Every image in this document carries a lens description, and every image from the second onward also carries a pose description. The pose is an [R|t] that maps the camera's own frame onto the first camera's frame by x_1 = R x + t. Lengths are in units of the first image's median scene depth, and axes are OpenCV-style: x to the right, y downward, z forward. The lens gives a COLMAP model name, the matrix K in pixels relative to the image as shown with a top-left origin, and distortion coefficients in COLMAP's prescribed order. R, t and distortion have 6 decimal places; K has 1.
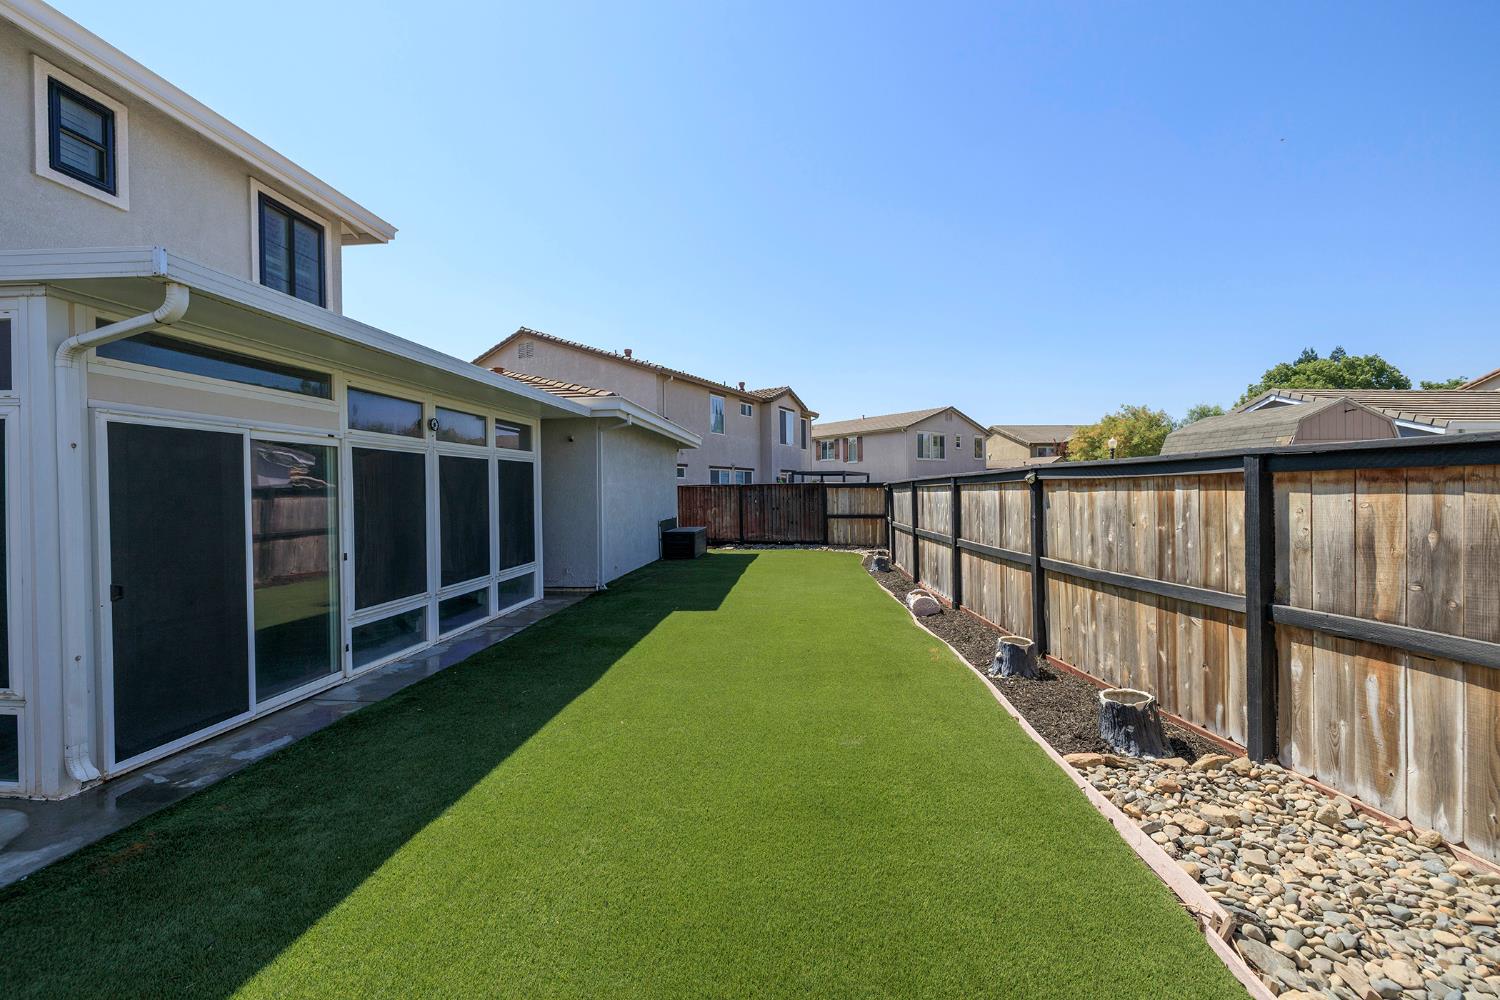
lens RADIAL K [[631.2, 0, 748.3], [0, 631.2, 495.4], [0, 0, 1]] dist [0.004014, -0.000894]
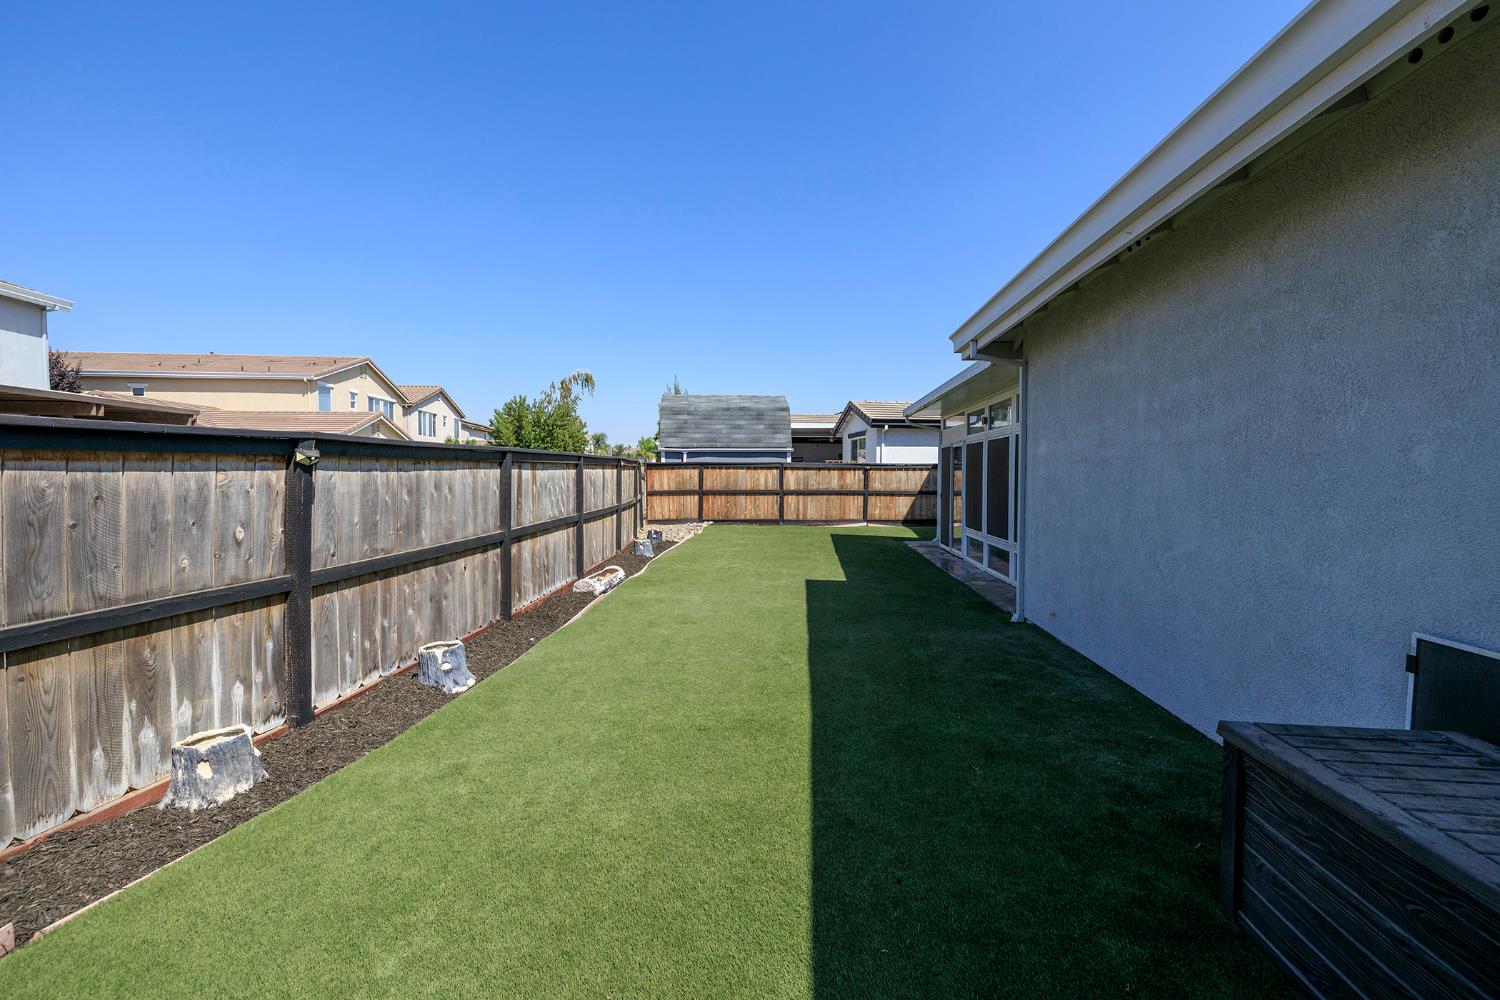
lens RADIAL K [[631.2, 0, 745.6], [0, 631.2, 499.7], [0, 0, 1]] dist [0.004014, -0.000894]
pose [[-0.999950, 0.009493, 0.003206, 0.059727], [0.009648, 0.998579, 0.052406, -0.009849], [-0.002704, 0.052434, -0.998621, 2.328832]]
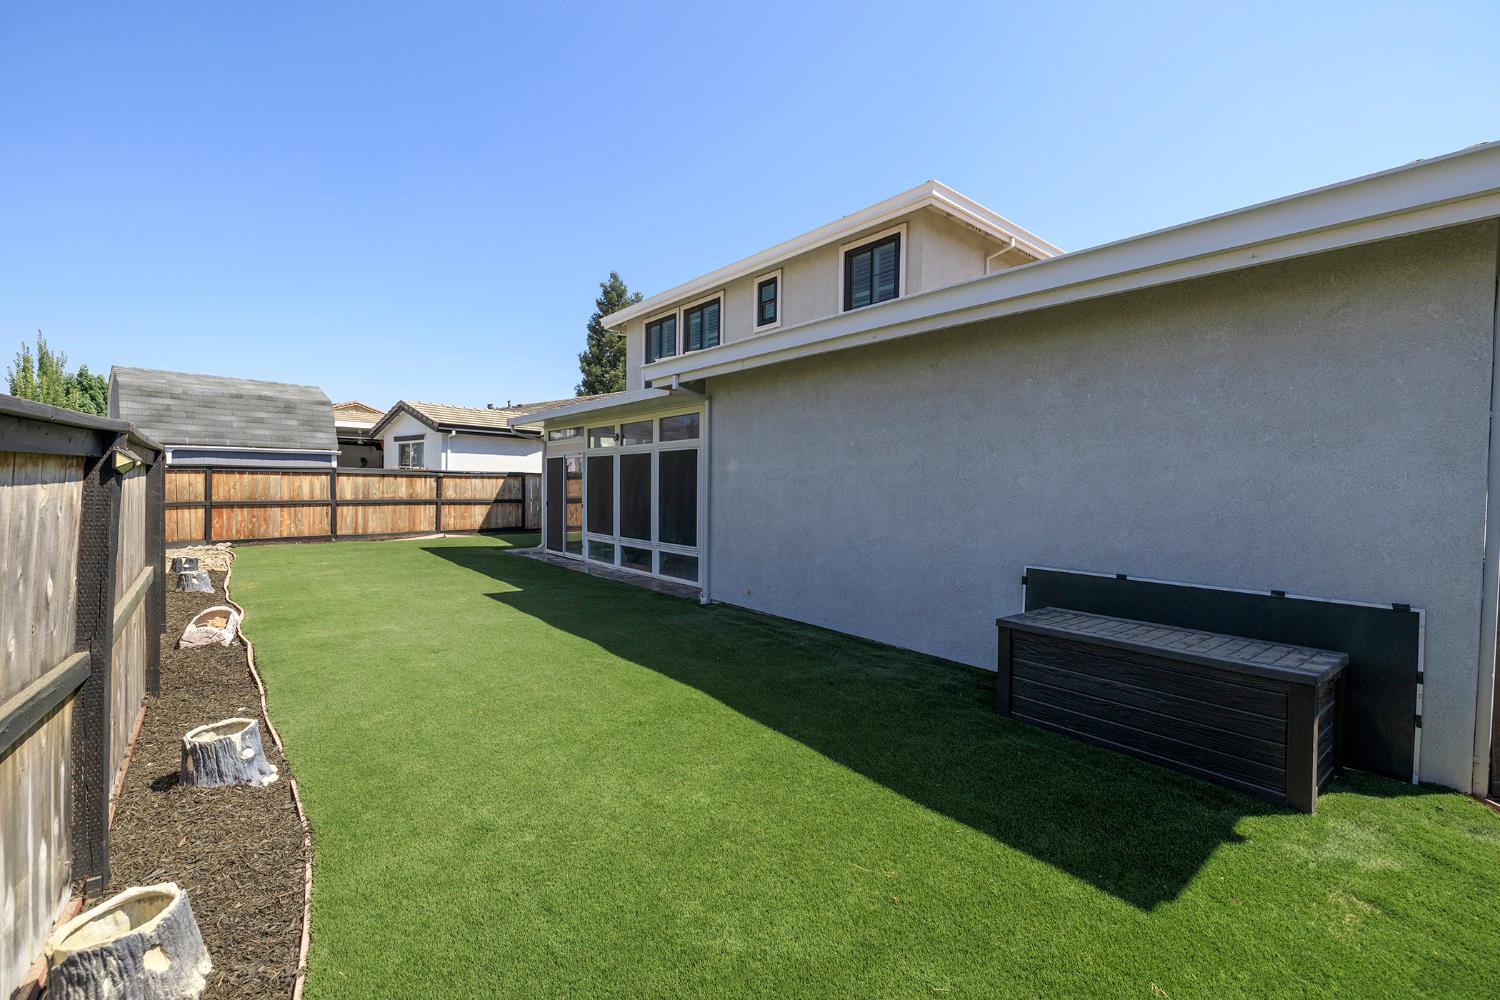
lens RADIAL K [[631.2, 0, 737.2], [0, 631.2, 501.7], [0, 0, 1]] dist [0.004014, -0.000894]
pose [[-0.712038, 0.024246, -0.701722, 0.418545], [-0.010244, 0.998939, 0.044910, -0.018282], [0.702066, 0.039166, -0.711034, 2.273396]]
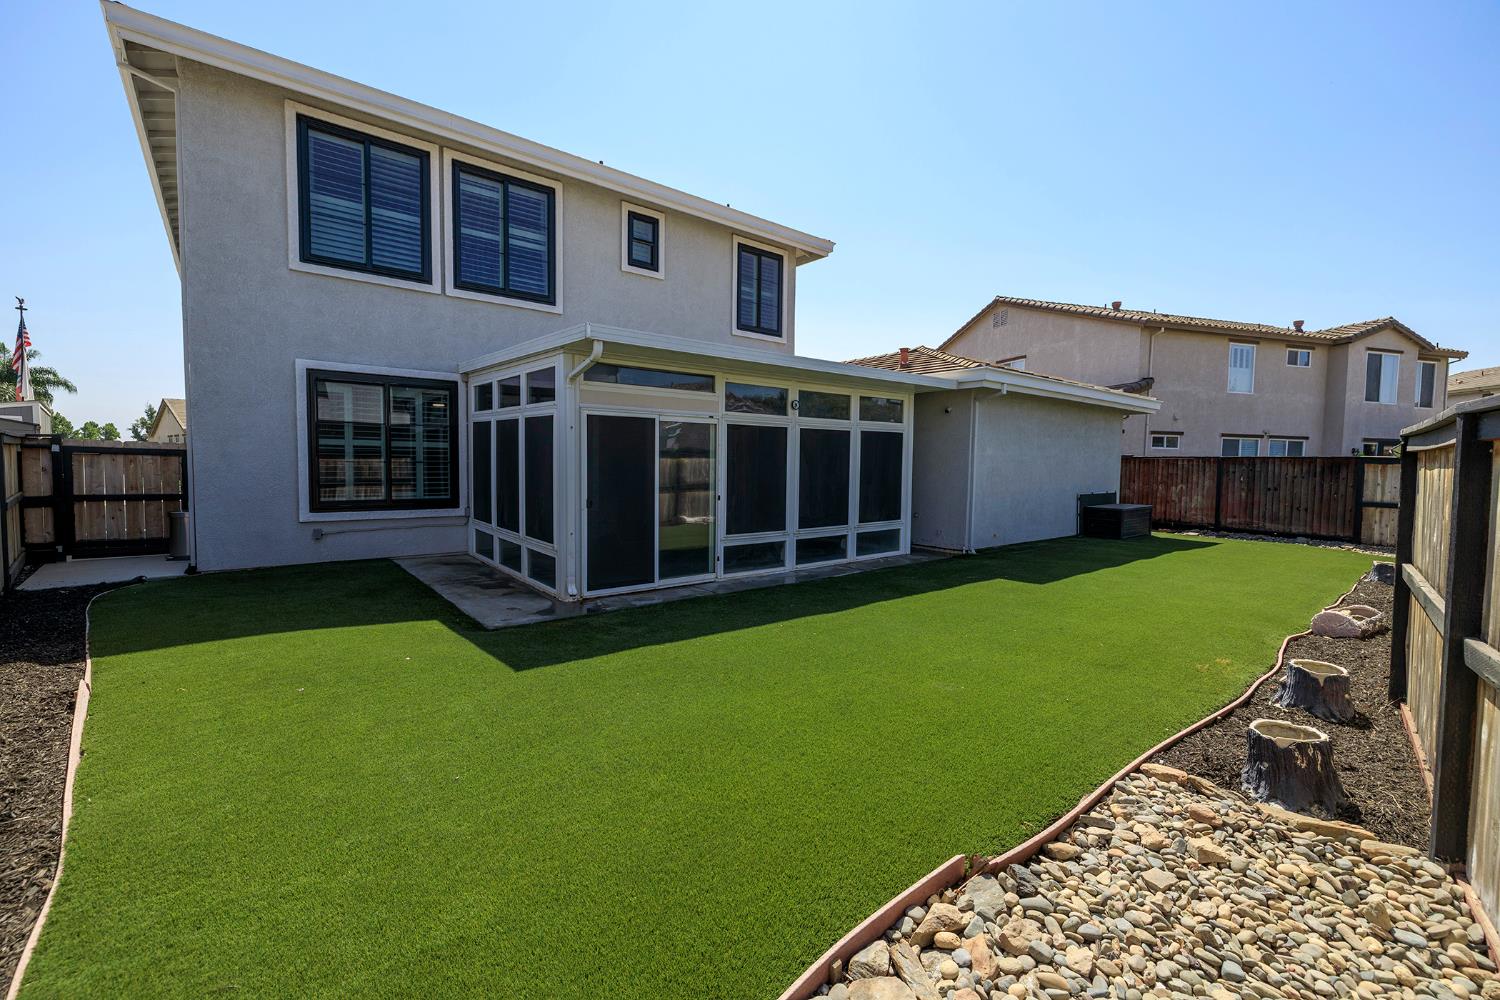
lens RADIAL K [[631.2, 0, 741.6], [0, 631.2, 498.4], [0, 0, 1]] dist [0.004014, -0.000894]
pose [[0.702999, 0.065583, -0.708160, 0.346290], [-0.027644, 0.997506, 0.064937, -0.000288], [0.710653, -0.026075, 0.703059, -0.009408]]
